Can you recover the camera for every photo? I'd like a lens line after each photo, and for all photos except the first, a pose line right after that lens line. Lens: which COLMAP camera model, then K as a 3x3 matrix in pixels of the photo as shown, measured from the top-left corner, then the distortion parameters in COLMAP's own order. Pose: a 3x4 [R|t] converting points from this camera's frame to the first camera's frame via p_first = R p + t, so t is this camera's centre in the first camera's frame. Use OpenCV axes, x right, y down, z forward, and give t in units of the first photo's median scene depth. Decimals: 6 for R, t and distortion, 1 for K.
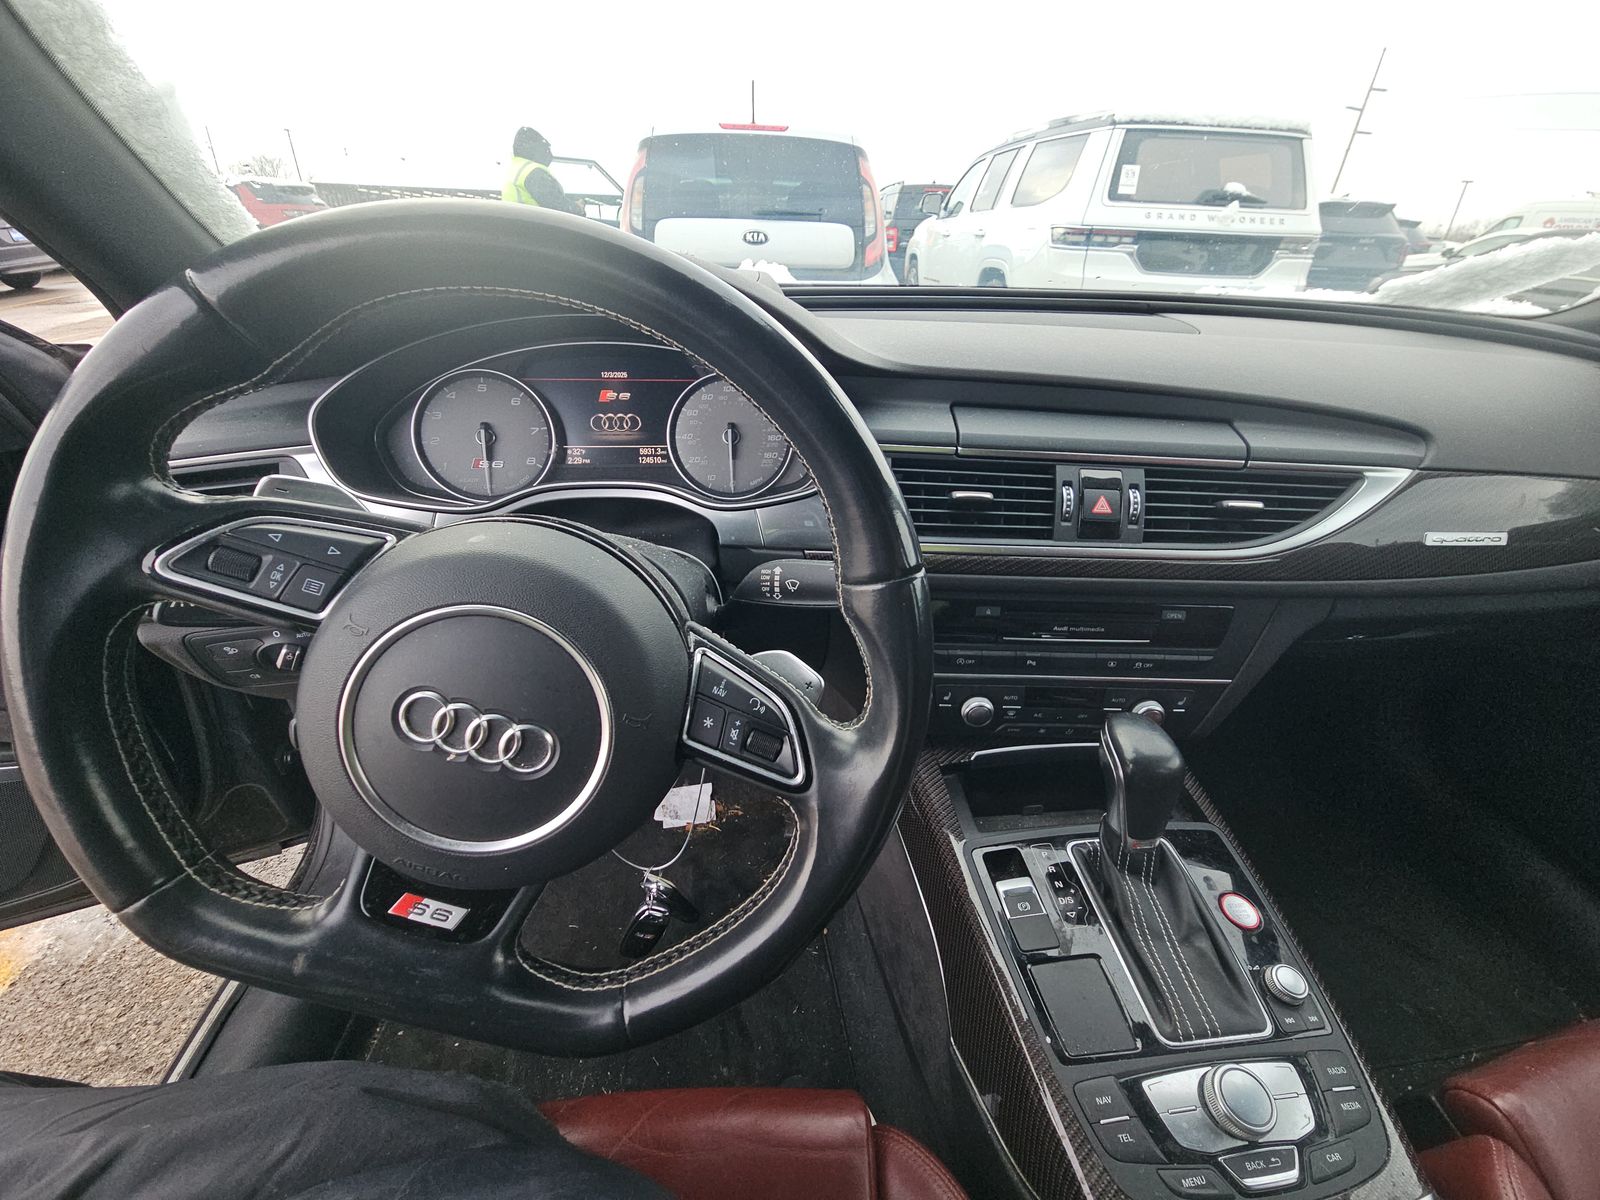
lens RADIAL K [[643.0, 0, 800.0], [0, 643.0, 600.0], [0, 0, 1]] dist [0.000361, -0.000072]
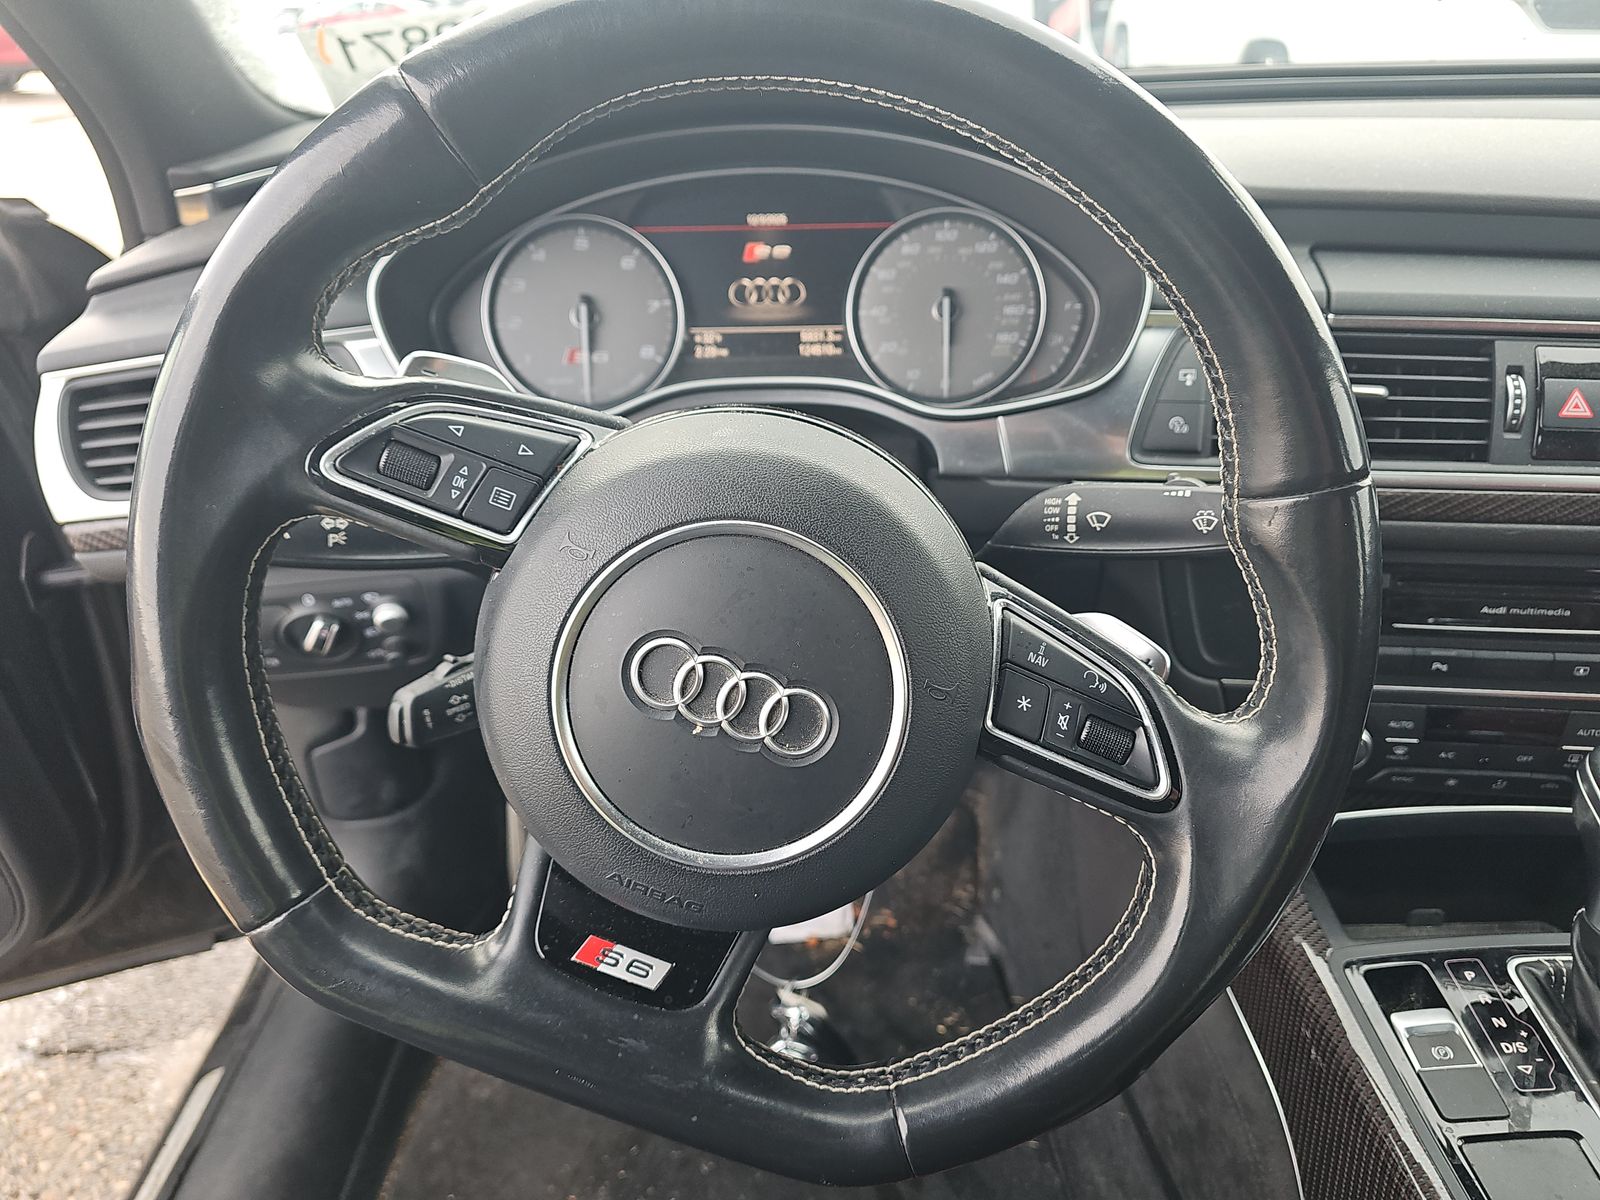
lens RADIAL K [[1057.8, 0, 800.0], [0, 1057.8, 600.0], [0, 0, 1]] dist [0.049499, -0.053336]
pose [[0.993970, 0.009383, -0.109246, -0.154212], [-0.010183, 0.999925, -0.006769, 0.054047], [0.109175, 0.007841, 0.993992, -0.089381]]
